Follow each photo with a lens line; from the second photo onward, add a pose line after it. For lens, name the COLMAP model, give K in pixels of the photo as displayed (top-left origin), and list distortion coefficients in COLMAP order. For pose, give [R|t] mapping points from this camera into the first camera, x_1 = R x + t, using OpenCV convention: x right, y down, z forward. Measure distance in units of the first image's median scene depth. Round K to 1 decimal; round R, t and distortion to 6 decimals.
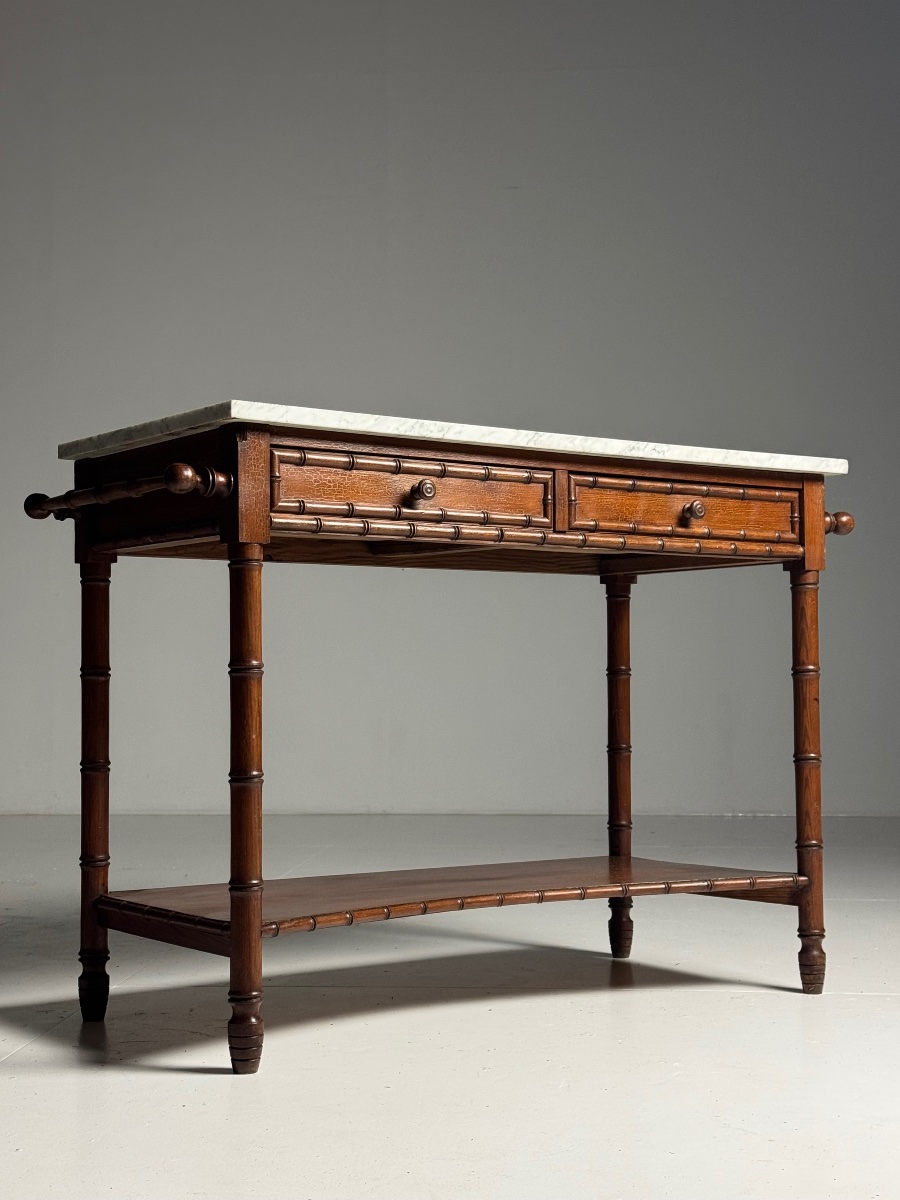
lens RADIAL K [[1863.9, 0, 444.7], [0, 1863.9, 592.5], [0, 0, 1]] dist [0.134589, 0.000000]
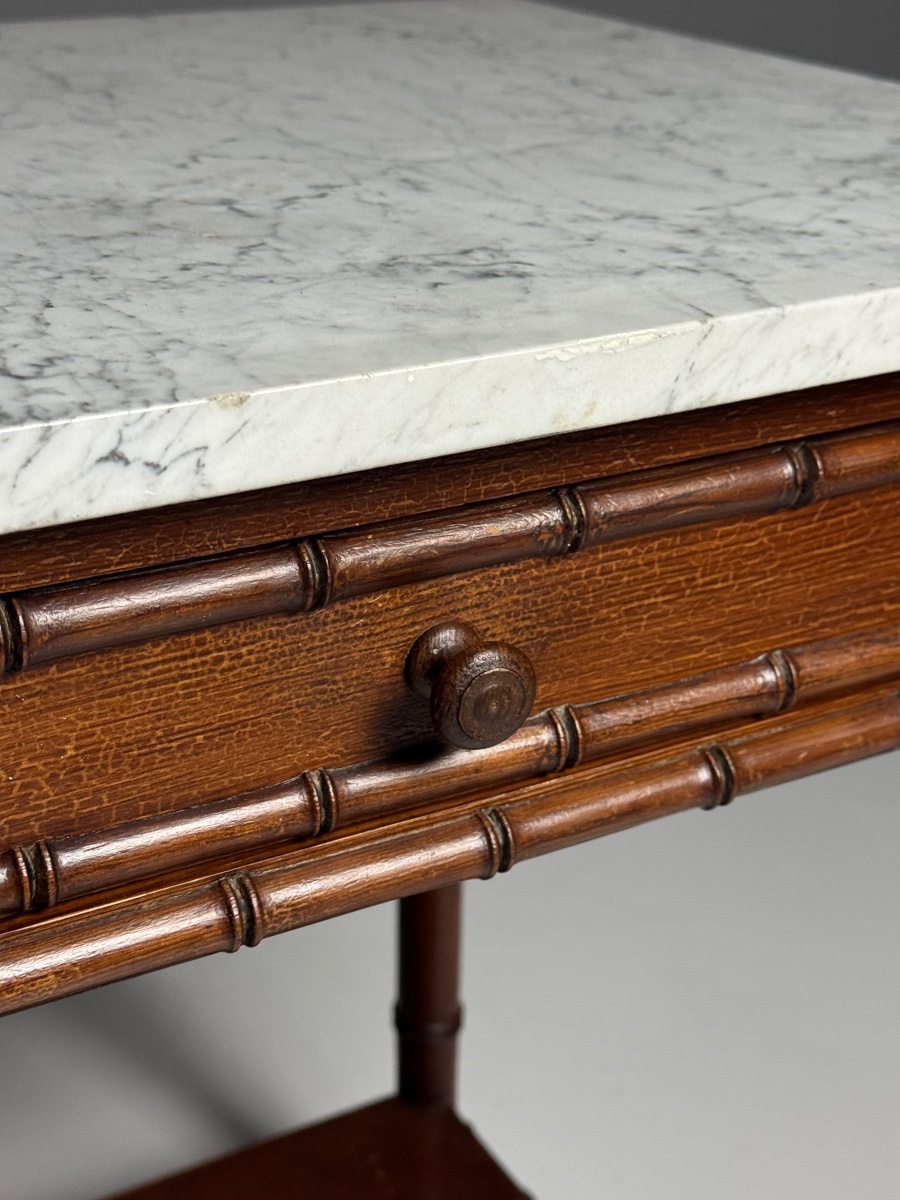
lens RADIAL K [[1863.9, 0, 442.0], [0, 1863.9, 601.9], [0, 0, 1]] dist [0.134589, 0.000000]
pose [[0.994170, 0.058602, -0.090514, 0.144604], [-0.010066, 0.886198, 0.463197, -0.126896], [0.107357, -0.459585, 0.881621, 0.847237]]
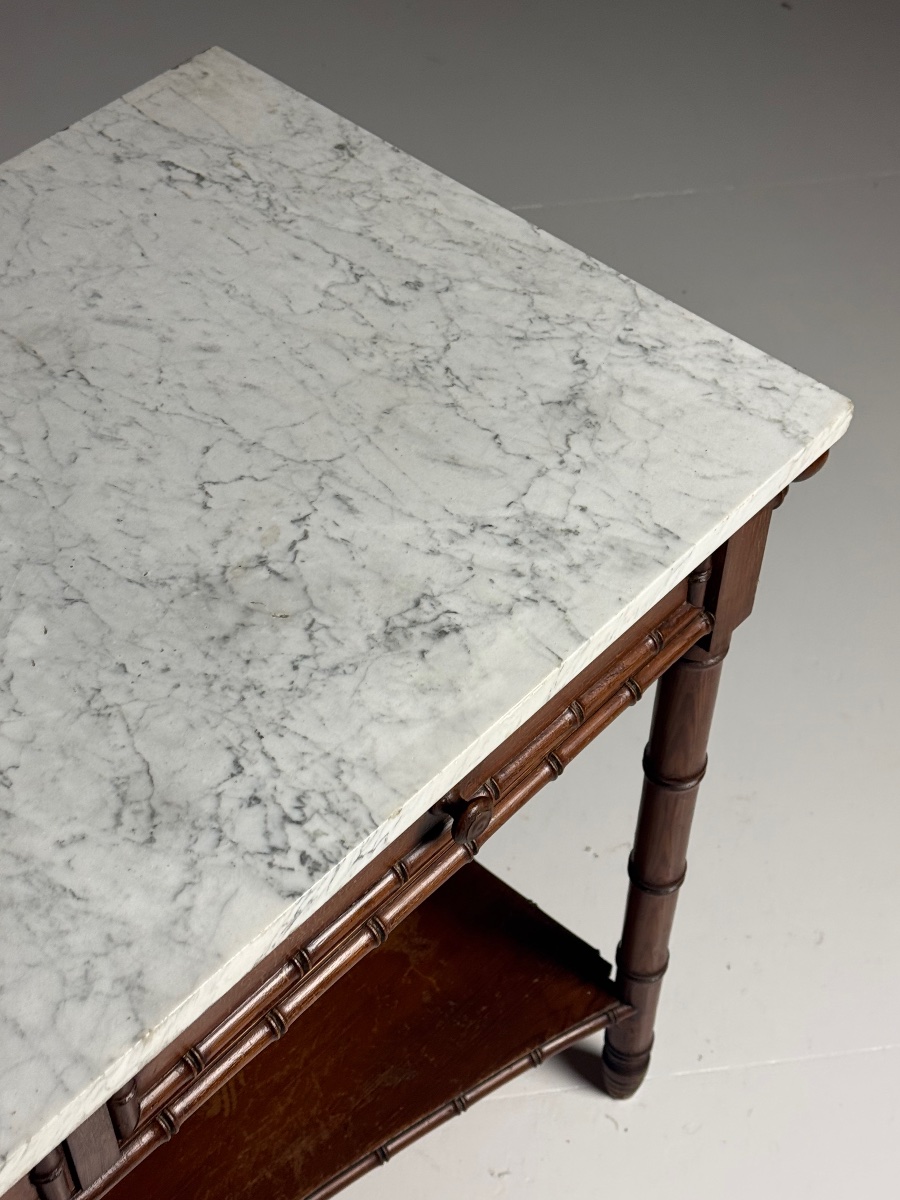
lens RADIAL K [[1863.9, 0, 452.9], [0, 1863.9, 609.0], [0, 0, 1]] dist [0.134589, 0.000000]
pose [[0.975593, -0.157013, 0.153509, 0.082961], [-0.026105, 0.611194, 0.791050, -0.343731], [-0.218029, -0.775750, 0.592178, 0.812859]]
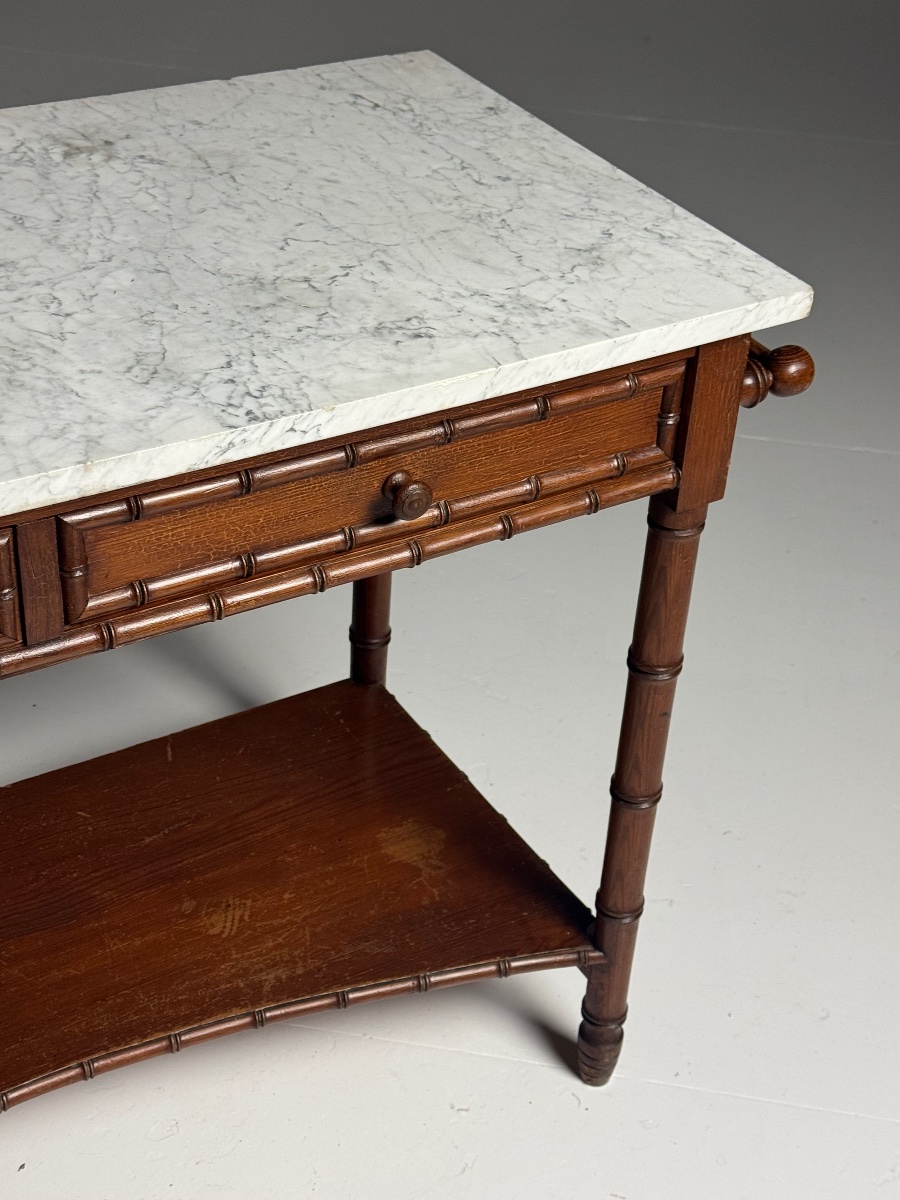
lens RADIAL K [[1863.9, 0, 441.6], [0, 1863.9, 602.5], [0, 0, 1]] dist [0.134589, 0.000000]
pose [[0.995327, 0.091630, -0.030480, 0.156001], [-0.053481, 0.785868, 0.616077, -0.291930], [0.080404, -0.611568, 0.787096, 0.634009]]
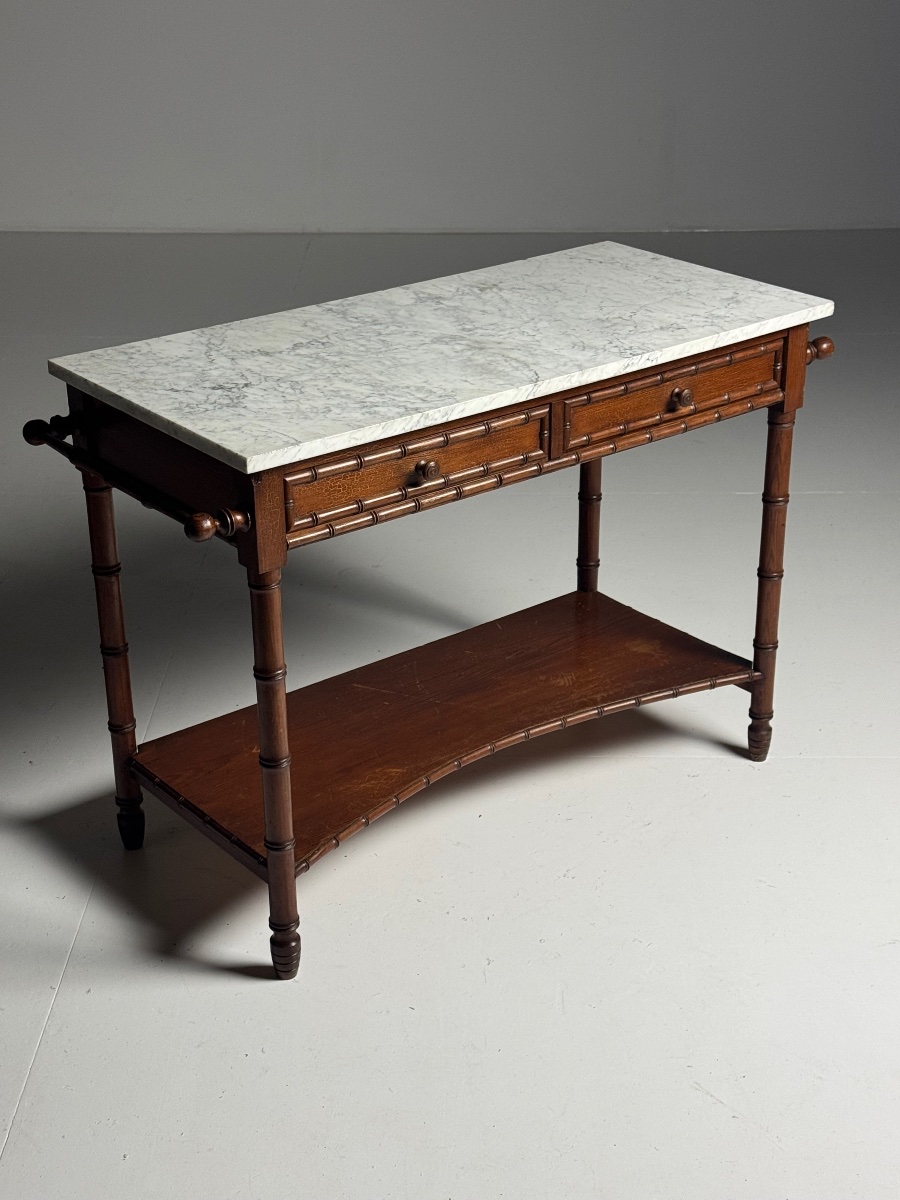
lens RADIAL K [[1894.8, 0, 455.9], [0, 1894.8, 595.6], [0, 0, 1]] dist [0.163063, 0.000000]
pose [[0.998118, -0.028363, 0.054367, -0.048698], [0.000029, 0.886822, 0.462111, -0.422933], [-0.061320, -0.461240, 0.885154, 0.038917]]
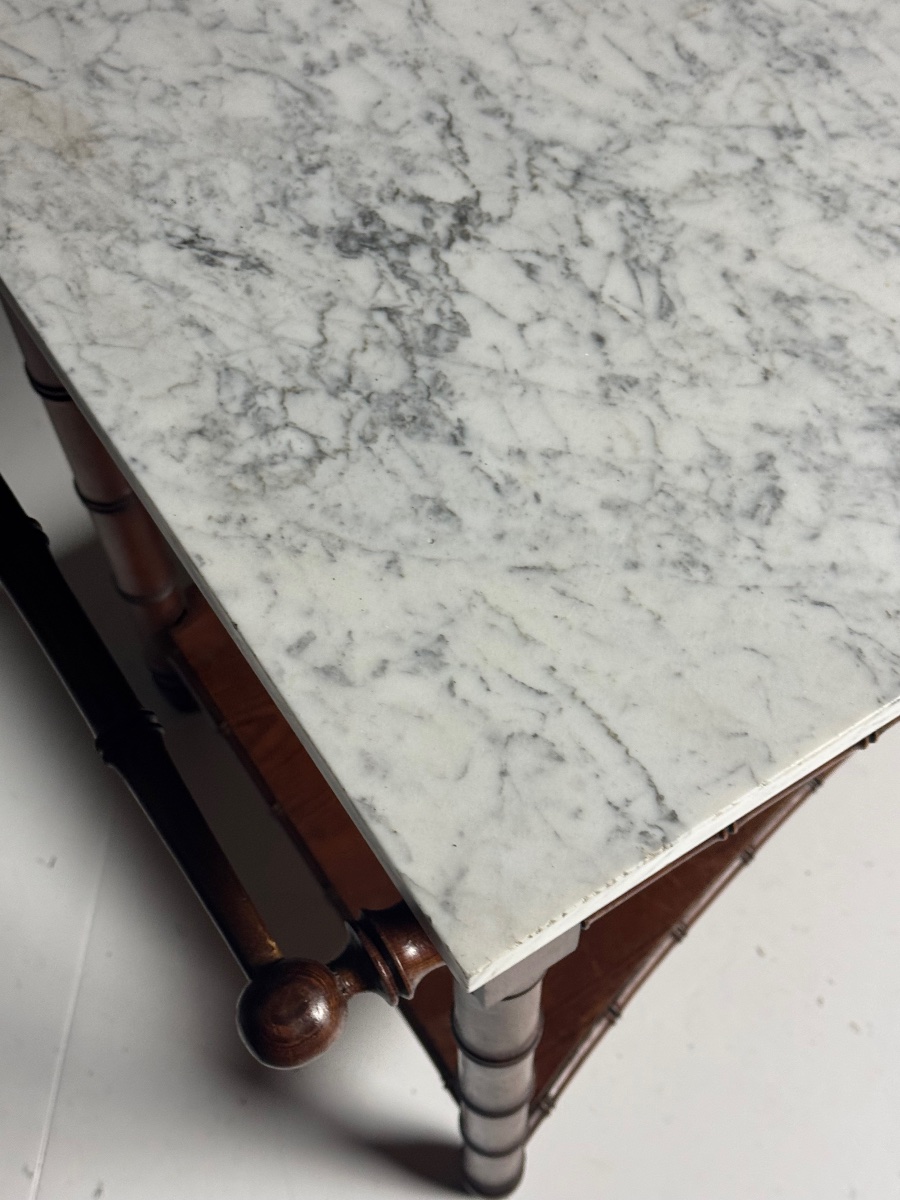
lens RADIAL K [[1863.9, 0, 461.8], [0, 1863.9, 600.6], [0, 0, 1]] dist [0.134589, 0.000000]
pose [[0.999412, 0.031798, -0.012822, -0.093354], [-0.000489, 0.387155, 0.922015, -0.294952], [0.034282, -0.921466, 0.386943, 0.781438]]
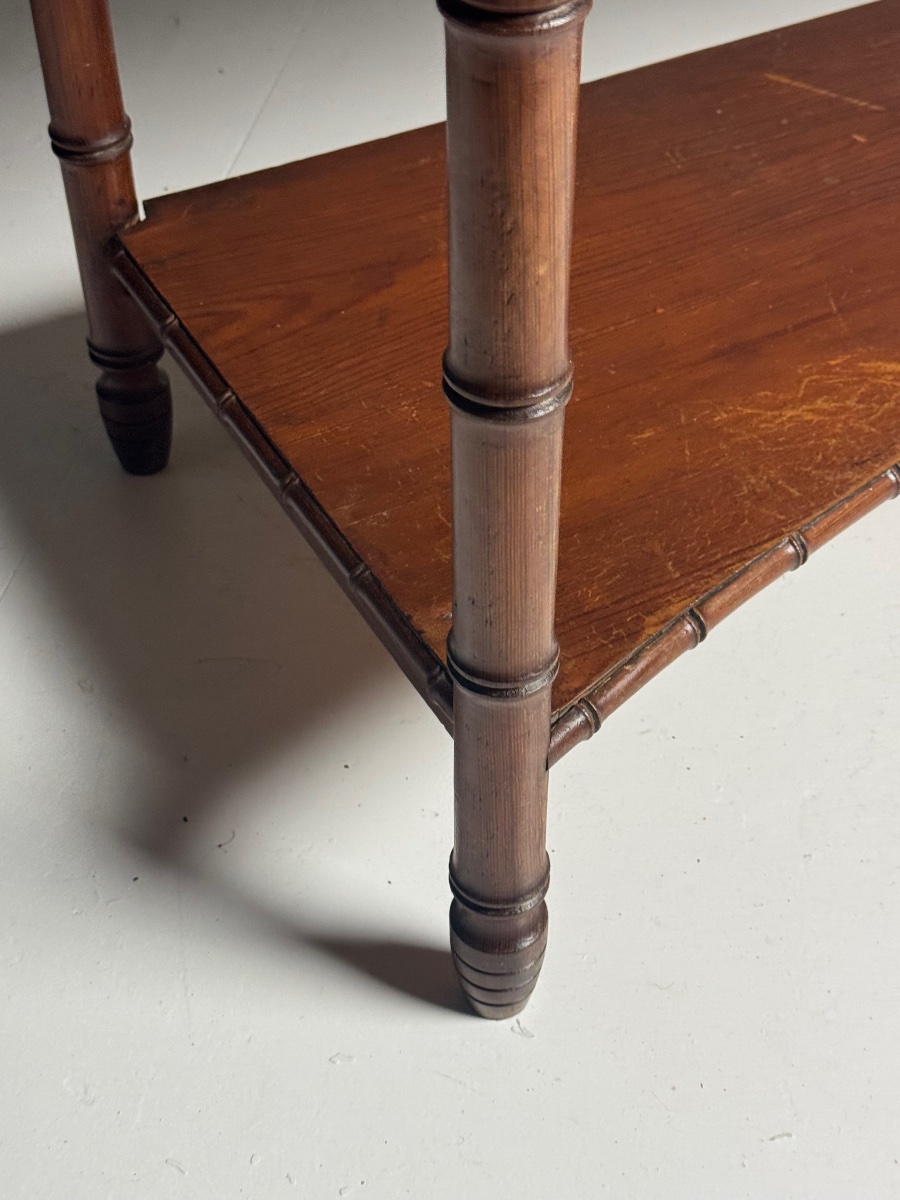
lens RADIAL K [[1863.9, 0, 464.6], [0, 1863.9, 620.8], [0, 0, 1]] dist [0.134589, 0.000000]
pose [[0.994260, 0.078964, -0.072194, -0.075805], [-0.001869, 0.687474, 0.726206, -0.059557], [0.106976, -0.721903, 0.683676, 0.663445]]
